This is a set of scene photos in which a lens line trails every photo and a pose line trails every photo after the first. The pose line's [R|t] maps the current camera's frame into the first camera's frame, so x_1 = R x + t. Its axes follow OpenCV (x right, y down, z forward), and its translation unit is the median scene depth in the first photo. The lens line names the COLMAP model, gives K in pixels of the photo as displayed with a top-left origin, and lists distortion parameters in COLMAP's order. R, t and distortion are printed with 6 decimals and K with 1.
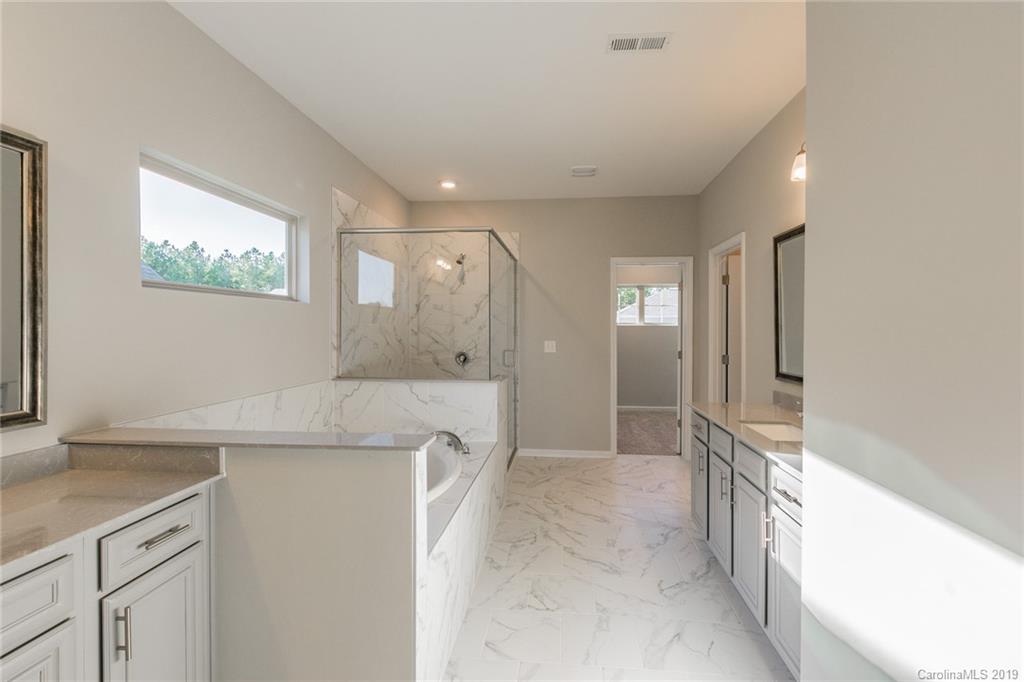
lens RADIAL K [[450.3, 0, 521.6], [0, 450.3, 332.3], [0, 0, 1]] dist [0.001618, -0.000315]
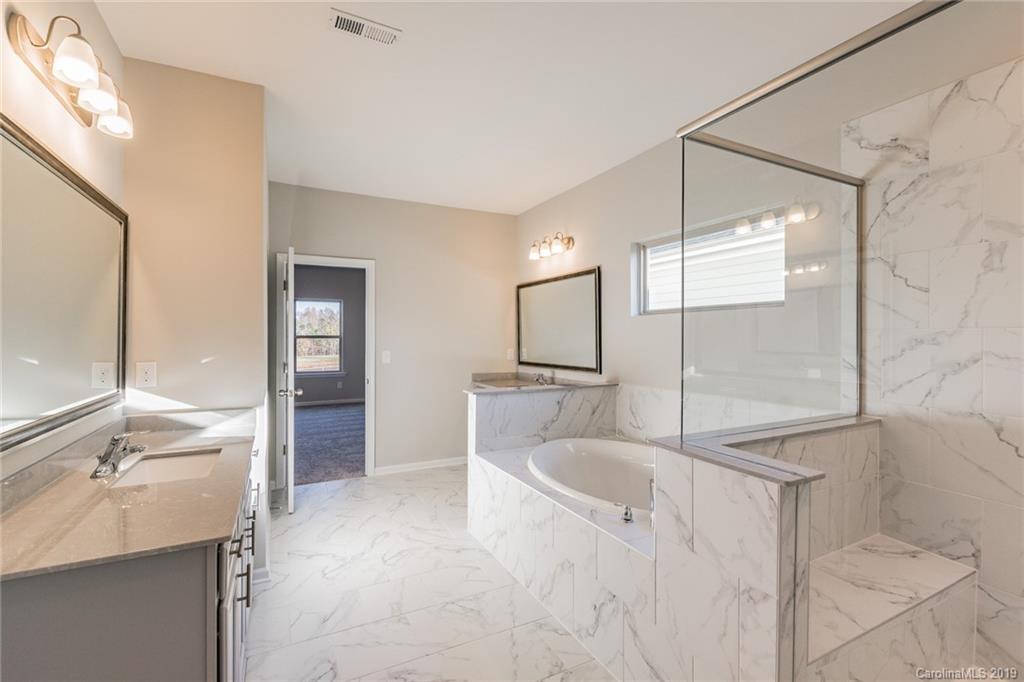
lens RADIAL K [[443.2, 0, 534.4], [0, 443.2, 340.1], [0, 0, 1]] dist [-0.000175, -0.000066]
pose [[-0.809296, 0.000550, -0.587400, 0.371382], [-0.007940, 0.999898, 0.011874, -0.010577], [0.587347, 0.014274, -0.809210, 1.409152]]
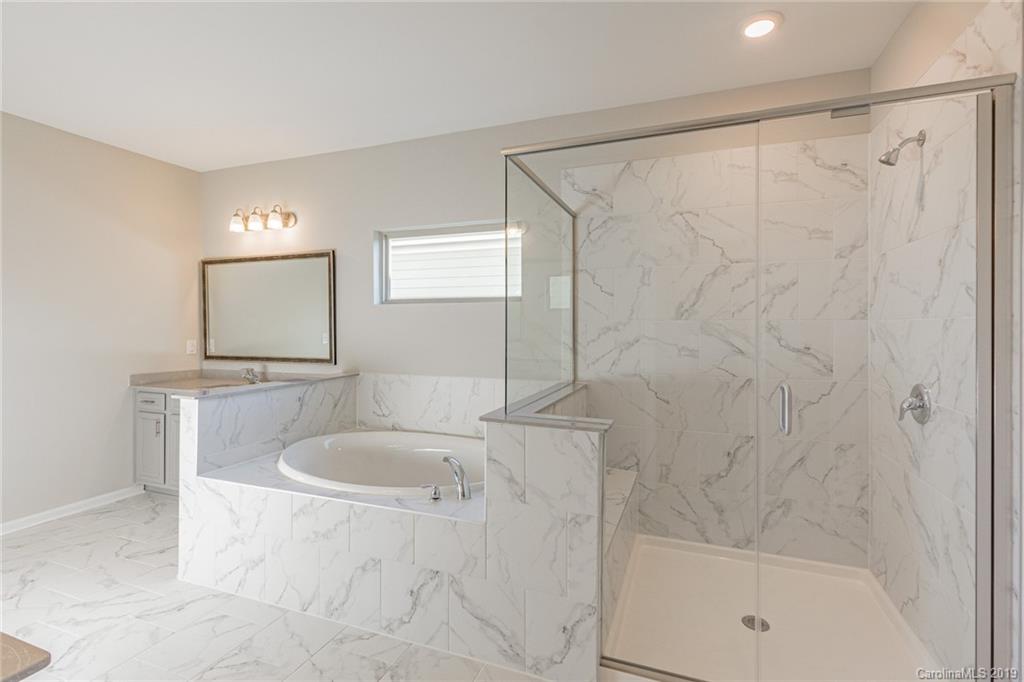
lens RADIAL K [[440.9, 0, 518.4], [0, 440.9, 326.6], [0, 0, 1]] dist [0.001741, 0.000016]
pose [[-0.230335, -0.001865, -0.973110, 0.514792], [-0.011200, 0.999937, 0.000734, -0.008742], [0.973047, 0.011068, -0.230341, 1.246680]]
